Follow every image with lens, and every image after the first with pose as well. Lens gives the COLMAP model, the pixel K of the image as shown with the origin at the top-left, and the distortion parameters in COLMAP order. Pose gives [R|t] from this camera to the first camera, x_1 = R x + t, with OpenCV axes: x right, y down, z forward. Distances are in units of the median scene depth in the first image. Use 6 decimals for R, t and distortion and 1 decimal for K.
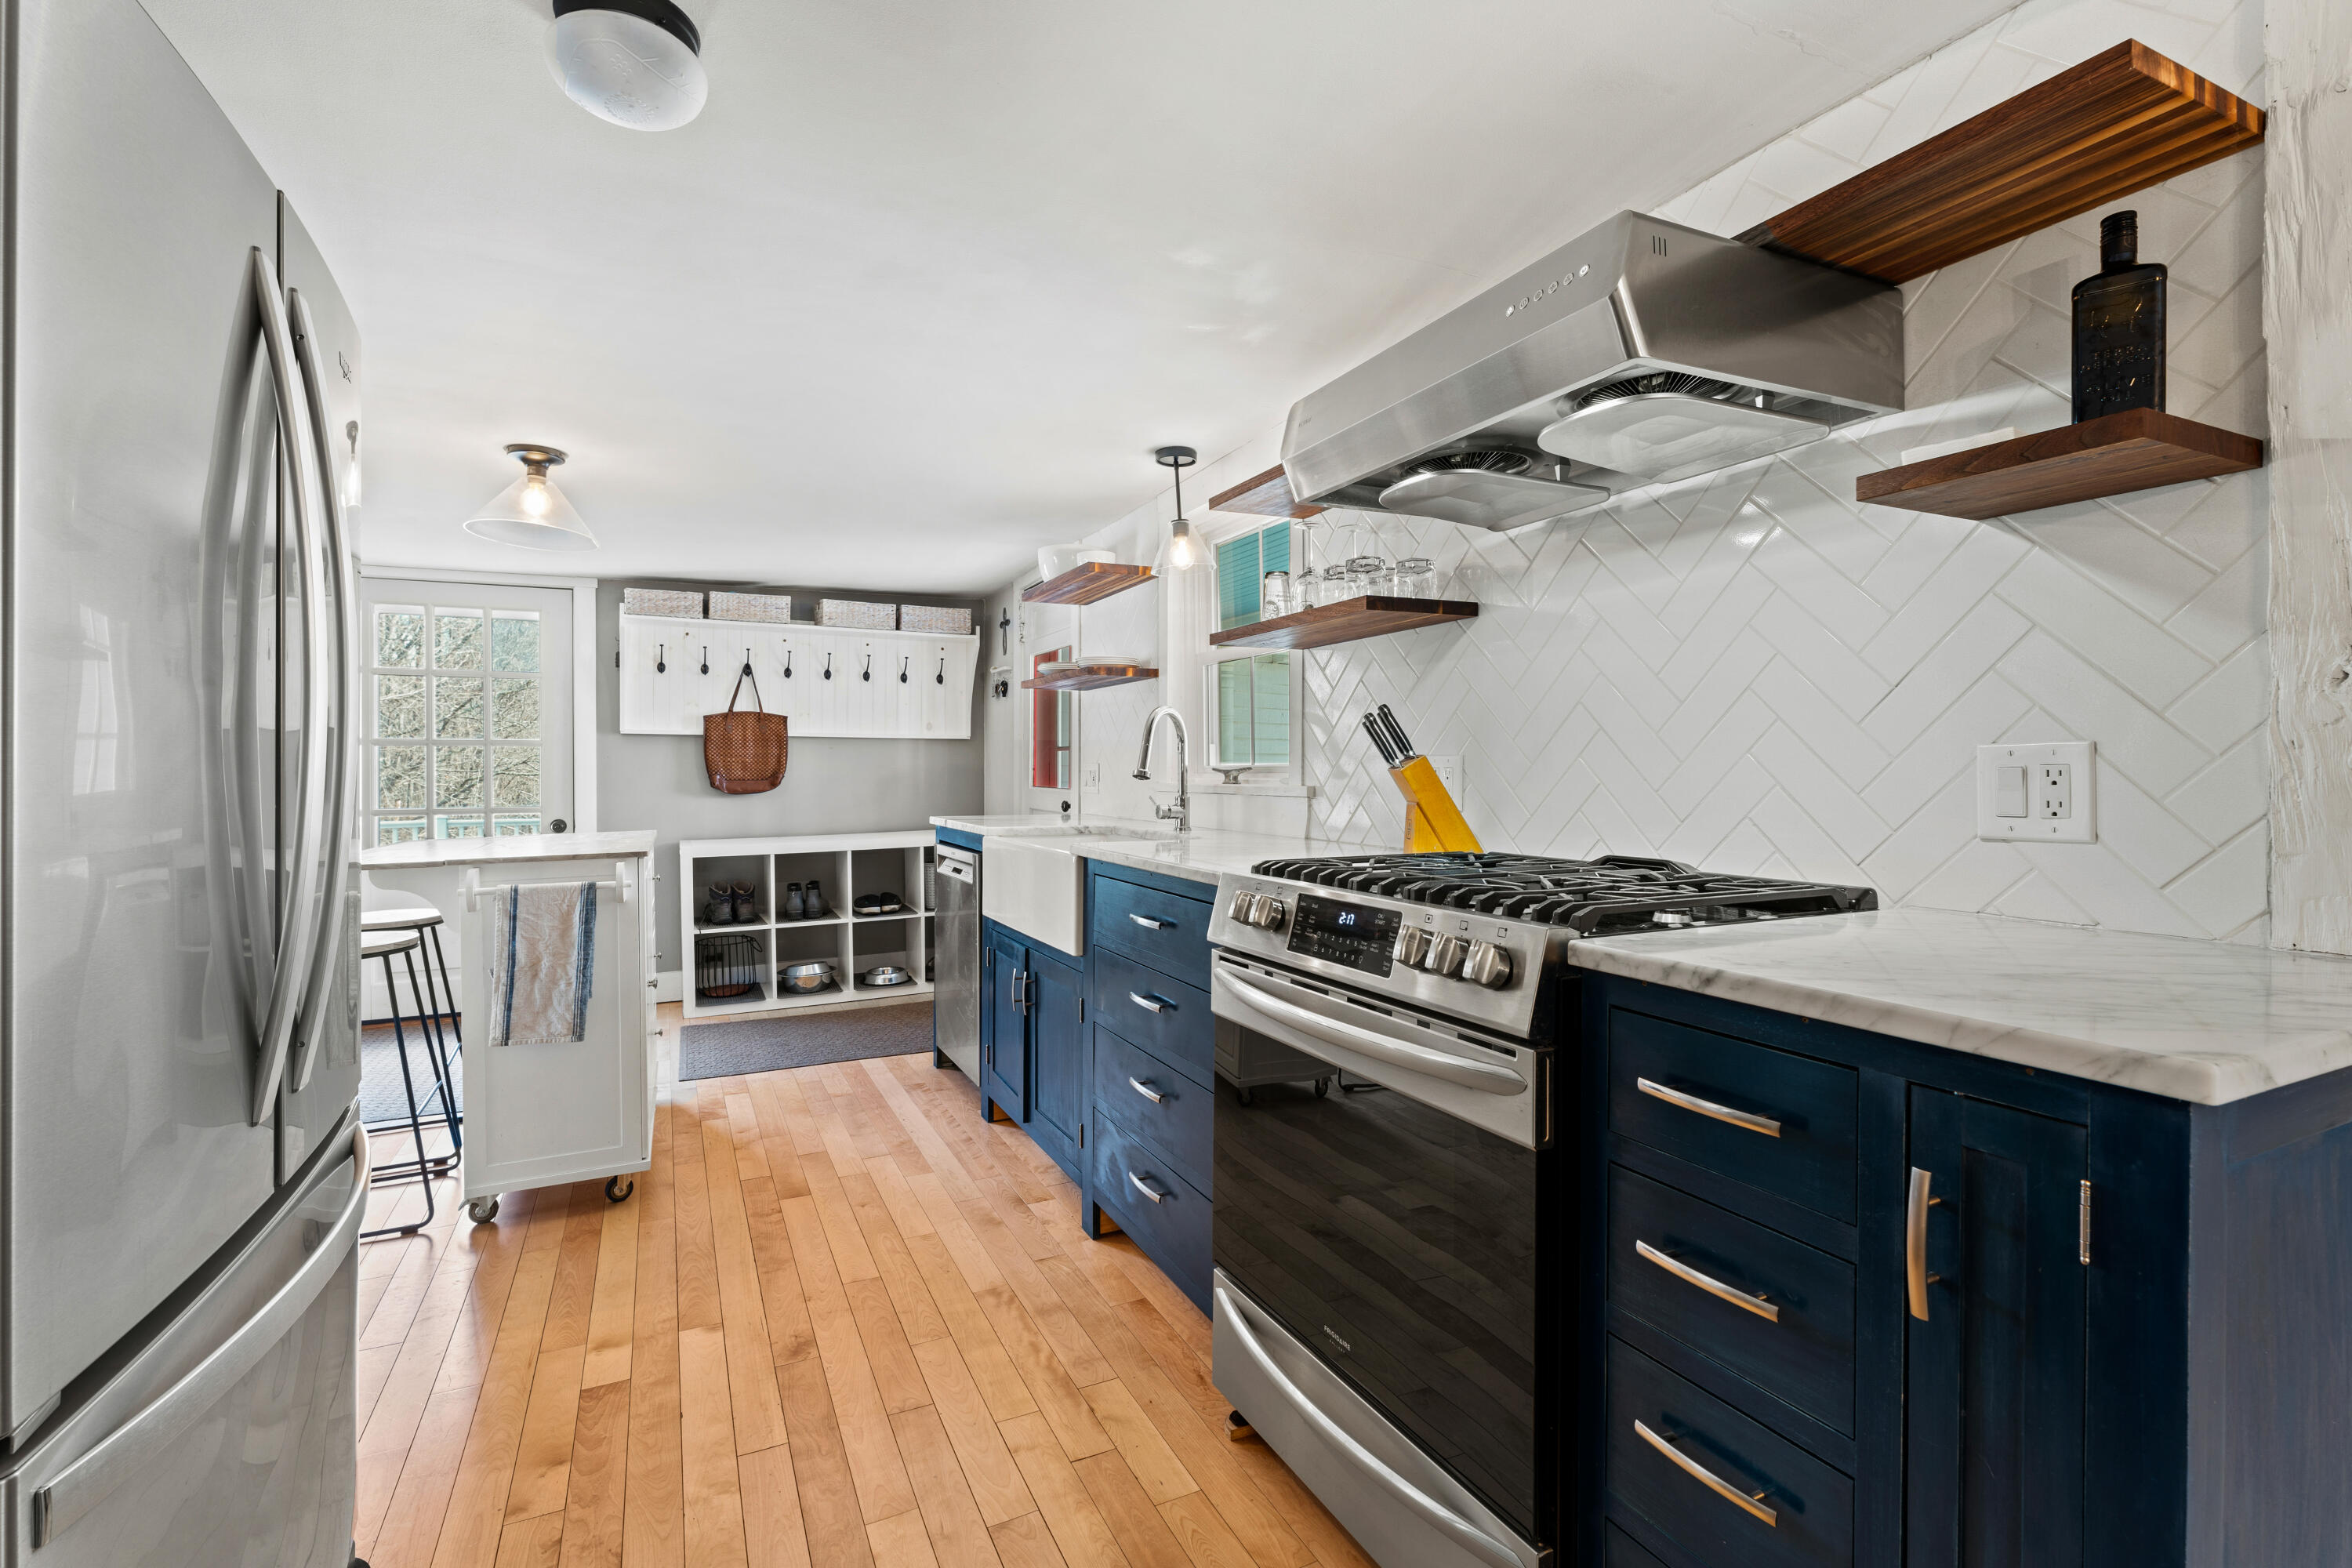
lens RADIAL K [[1066.7, 0, 1173.6], [0, 1066.7, 769.4], [0, 0, 1]] dist [0.000004, -0.000005]
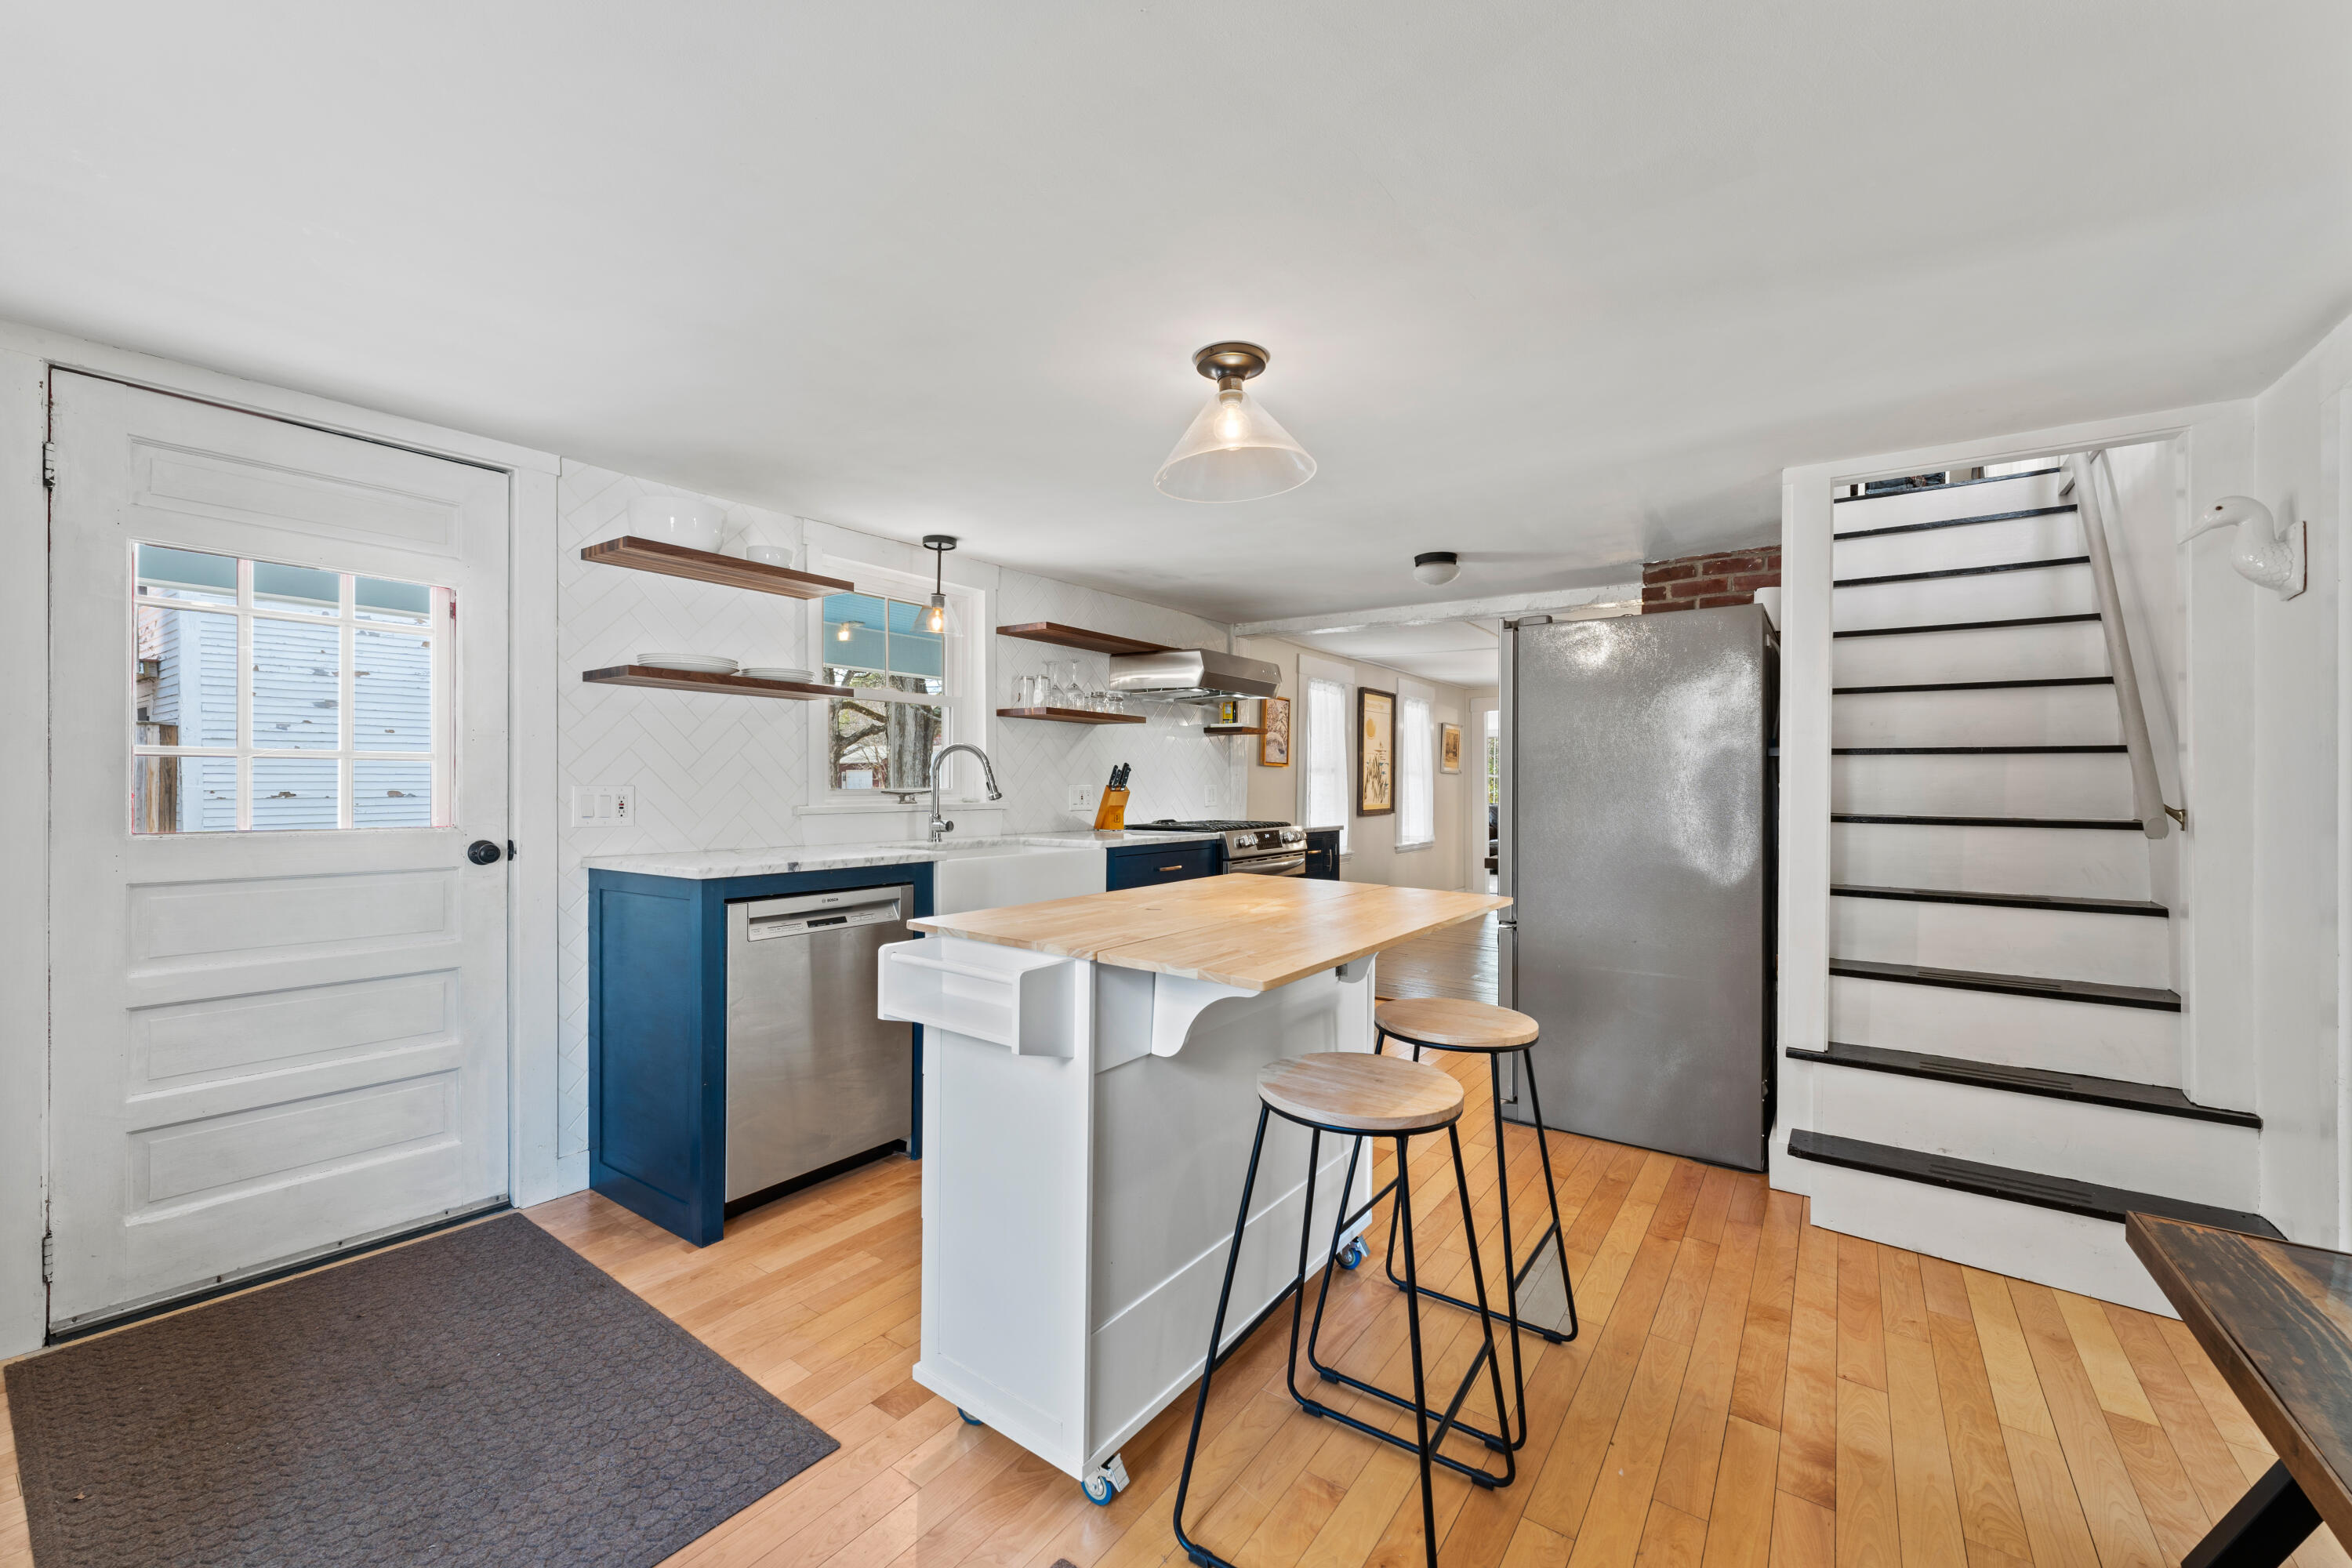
lens RADIAL K [[976.8, 0, 1175.9], [0, 976.8, 791.2], [0, 0, 1]] dist [-0.000210, -0.000101]
pose [[-0.501729, -0.002676, 0.865020, -0.736836], [0.000425, 0.999994, 0.003340, -0.003777], [-0.865025, 0.002043, -0.501725, 0.872309]]
